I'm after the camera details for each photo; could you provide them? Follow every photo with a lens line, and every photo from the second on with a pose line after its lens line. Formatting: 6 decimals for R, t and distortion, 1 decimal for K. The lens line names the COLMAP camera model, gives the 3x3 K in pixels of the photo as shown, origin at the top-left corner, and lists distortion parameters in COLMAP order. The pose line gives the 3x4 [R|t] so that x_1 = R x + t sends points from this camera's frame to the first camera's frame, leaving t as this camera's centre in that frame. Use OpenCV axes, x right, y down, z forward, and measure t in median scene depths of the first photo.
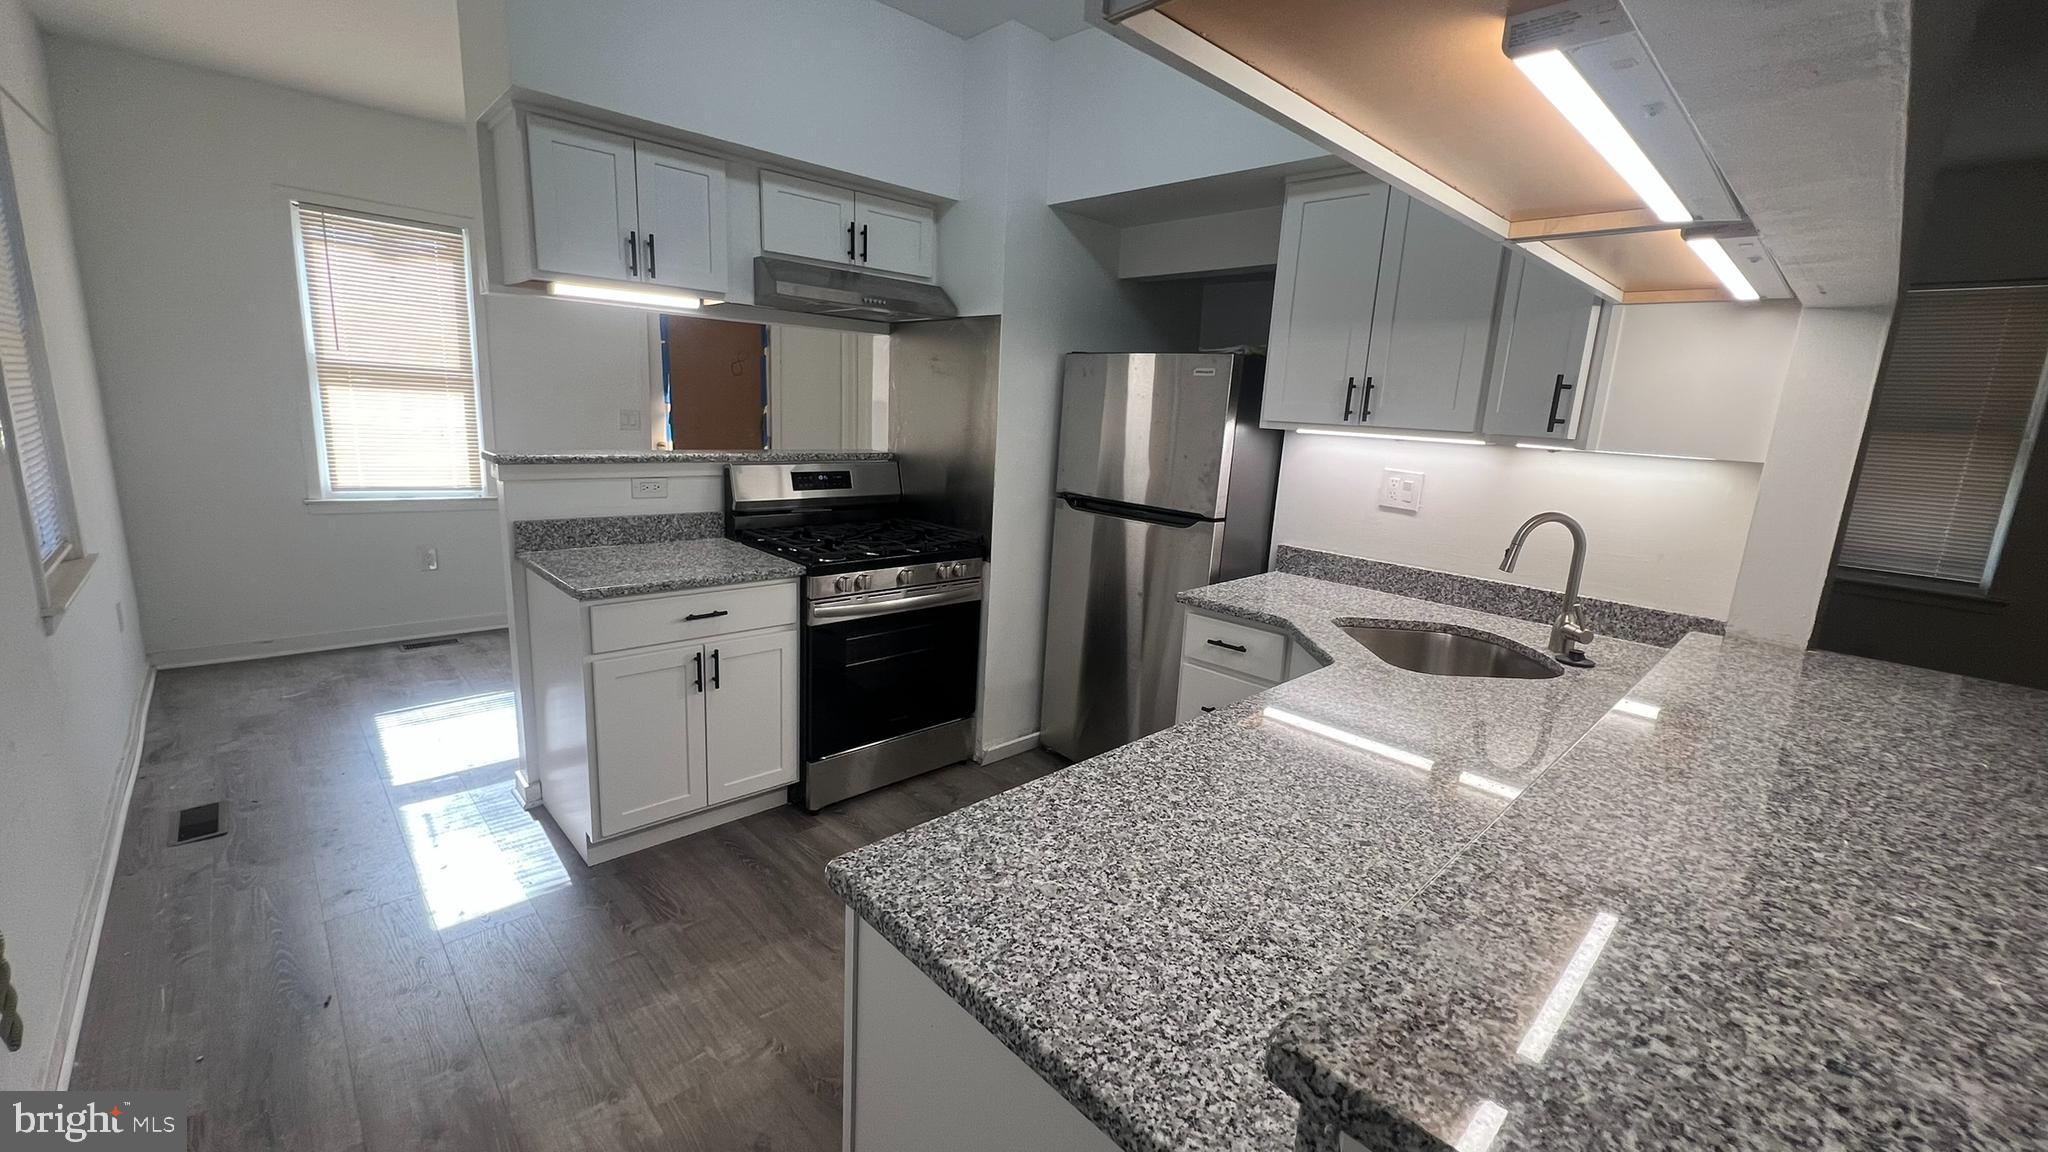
lens RADIAL K [[824.8, 0, 1024.0], [0, 824.8, 576.0], [0, 0, 1]] dist [-0.000575, 0.000017]
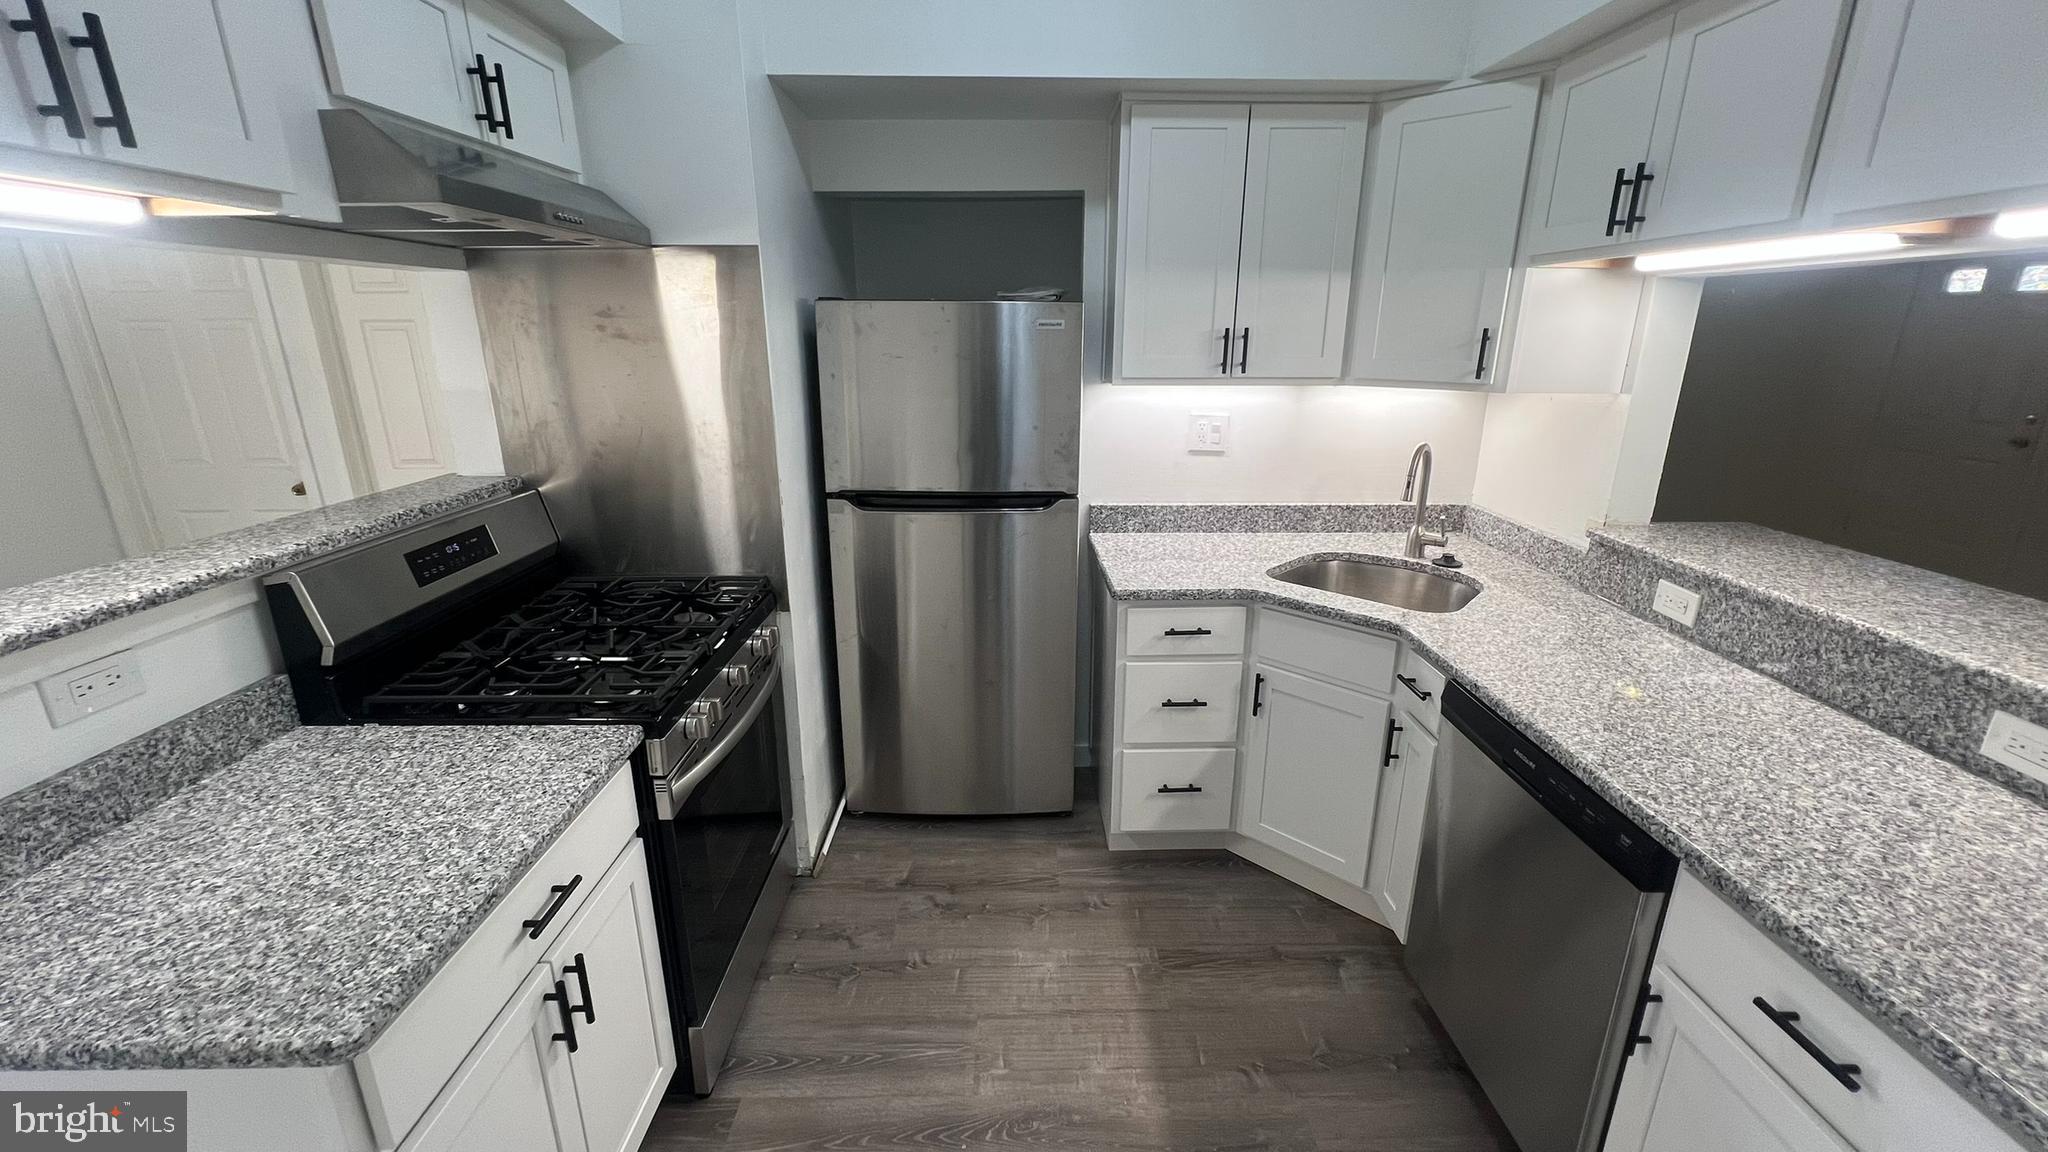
lens RADIAL K [[821.4, 0, 1024.0], [0, 821.4, 576.0], [0, 0, 1]] dist [-0.000626, 0.000184]
pose [[0.682493, -0.260688, 0.682821, -0.361092], [0.184100, 0.965423, 0.184568, -0.132781], [-0.707326, -0.000259, 0.706888, 0.359208]]
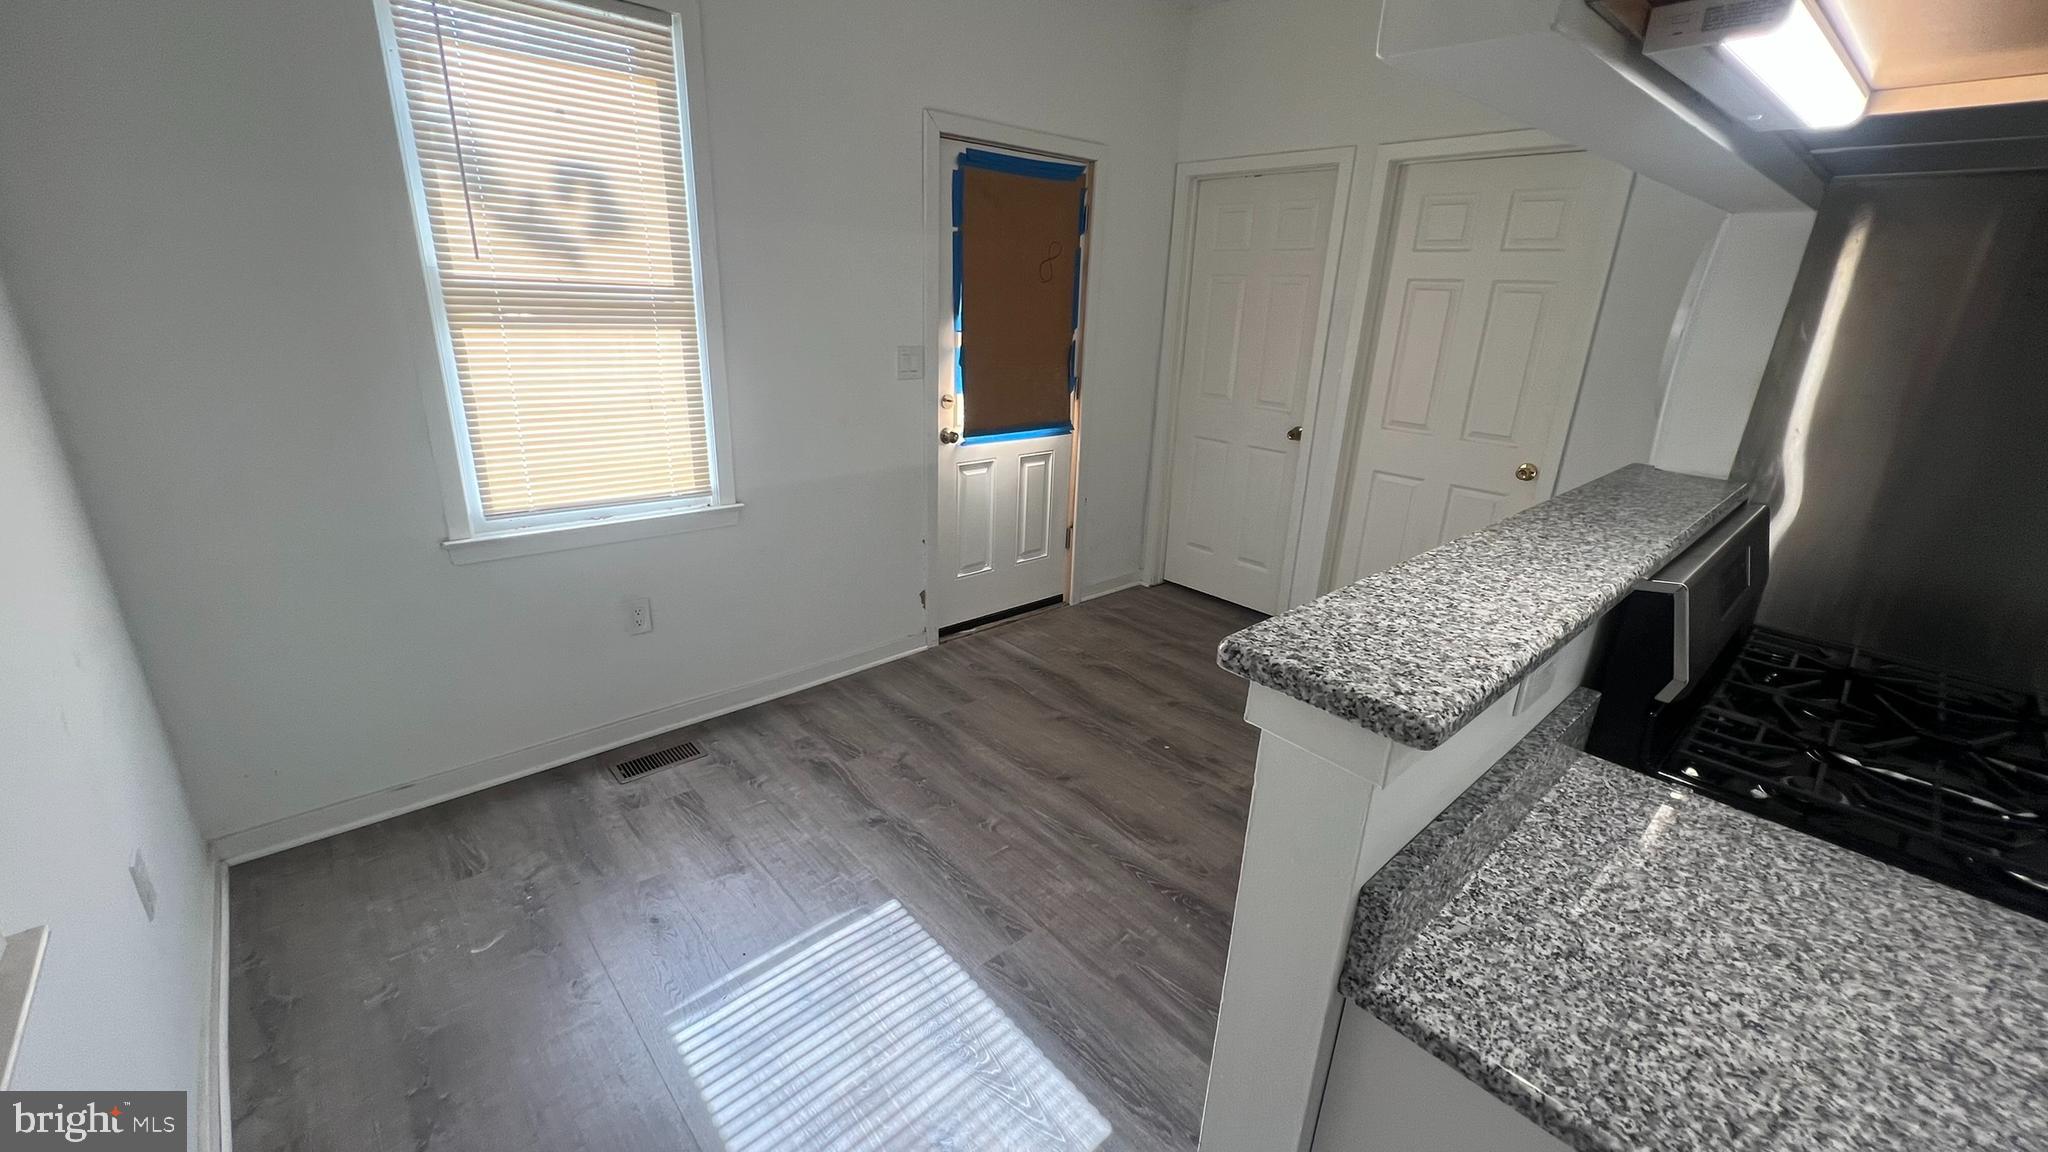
lens RADIAL K [[821.4, 0, 1024.0], [0, 821.4, 576.0], [0, 0, 1]] dist [-0.000626, 0.000184]
pose [[0.999664, -0.005373, -0.025349, -0.601163], [0.008704, 0.991056, 0.133164, -0.178611], [0.024406, -0.133340, 0.990770, 0.589787]]
